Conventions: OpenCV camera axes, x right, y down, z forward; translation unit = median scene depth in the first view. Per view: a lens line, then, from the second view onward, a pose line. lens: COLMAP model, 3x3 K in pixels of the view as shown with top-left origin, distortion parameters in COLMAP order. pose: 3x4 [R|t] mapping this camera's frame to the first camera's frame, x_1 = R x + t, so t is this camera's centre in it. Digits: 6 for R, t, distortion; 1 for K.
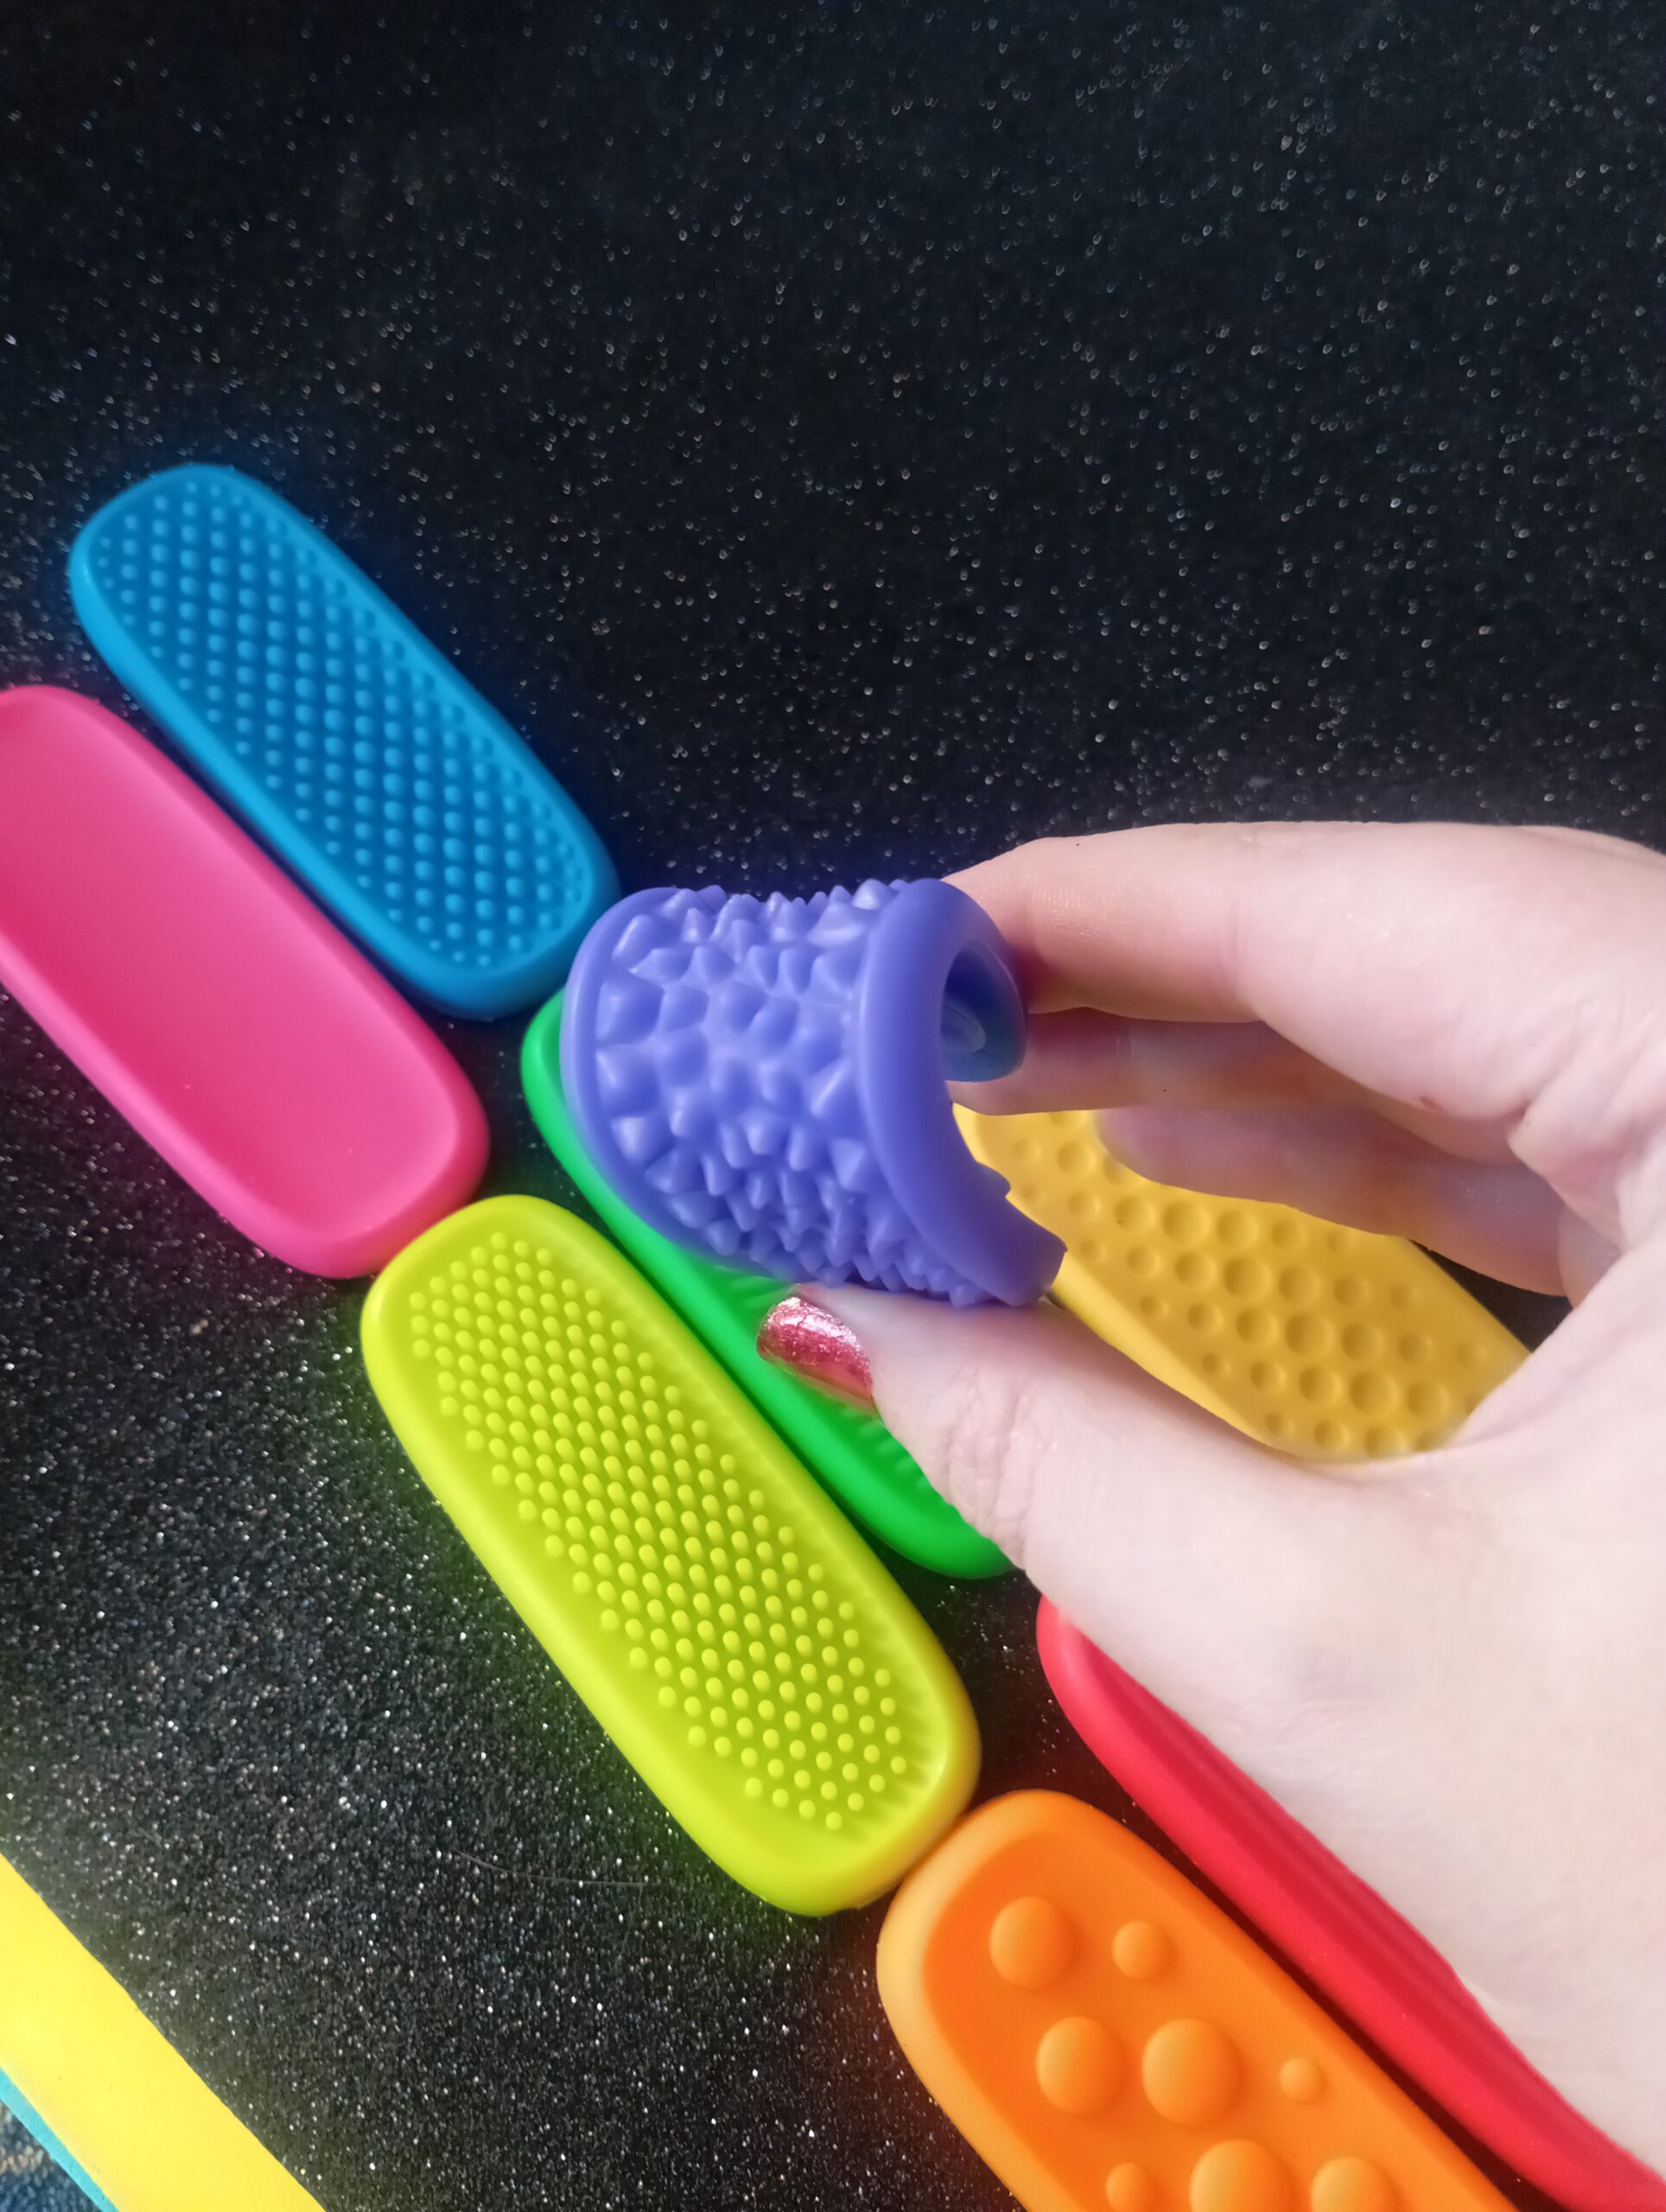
lens RADIAL K [[1840.1, 0, 833.0], [0, 1840.1, 1106.0], [0, 0, 1]] dist [0.001219, -0.054918]
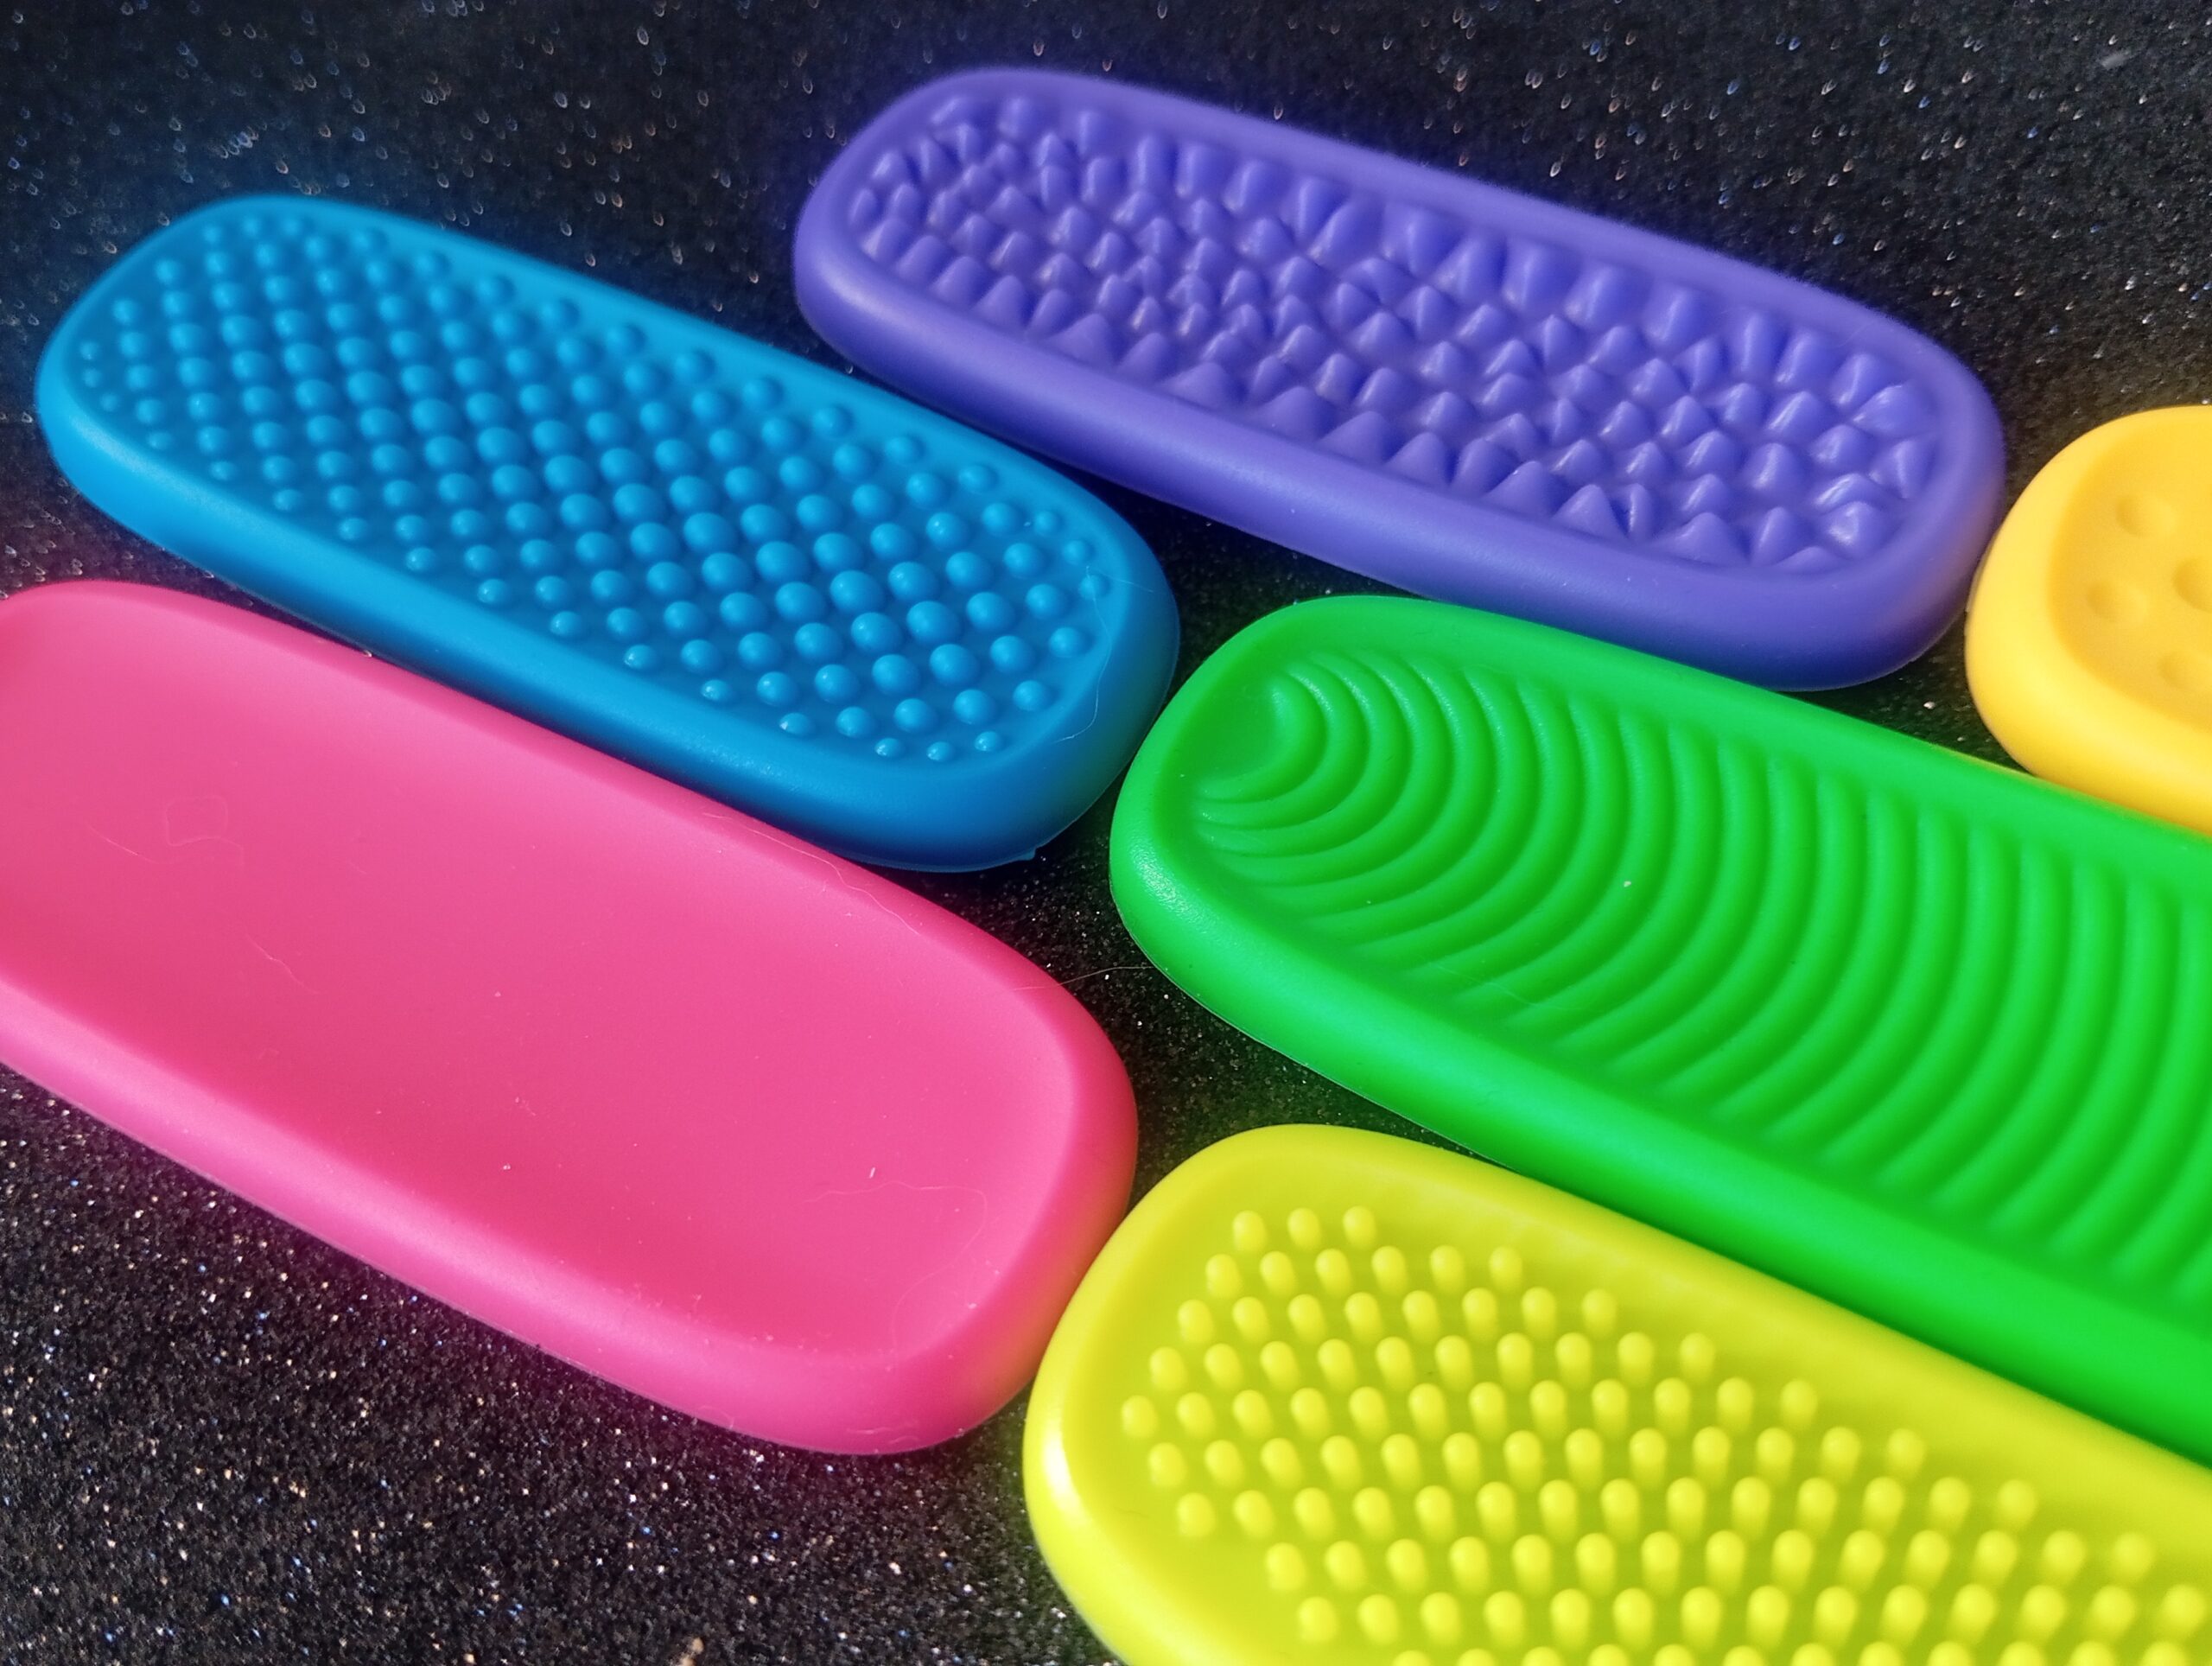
lens RADIAL K [[1904.5, 0, 1138.9], [0, 1904.5, 827.6], [0, 0, 1]] dist [0.004672, -0.071724]
pose [[0.935856, -0.346680, 0.063141, -0.189207], [0.352362, 0.918693, -0.178448, 0.052215], [0.003857, 0.189250, 0.981921, 0.477549]]
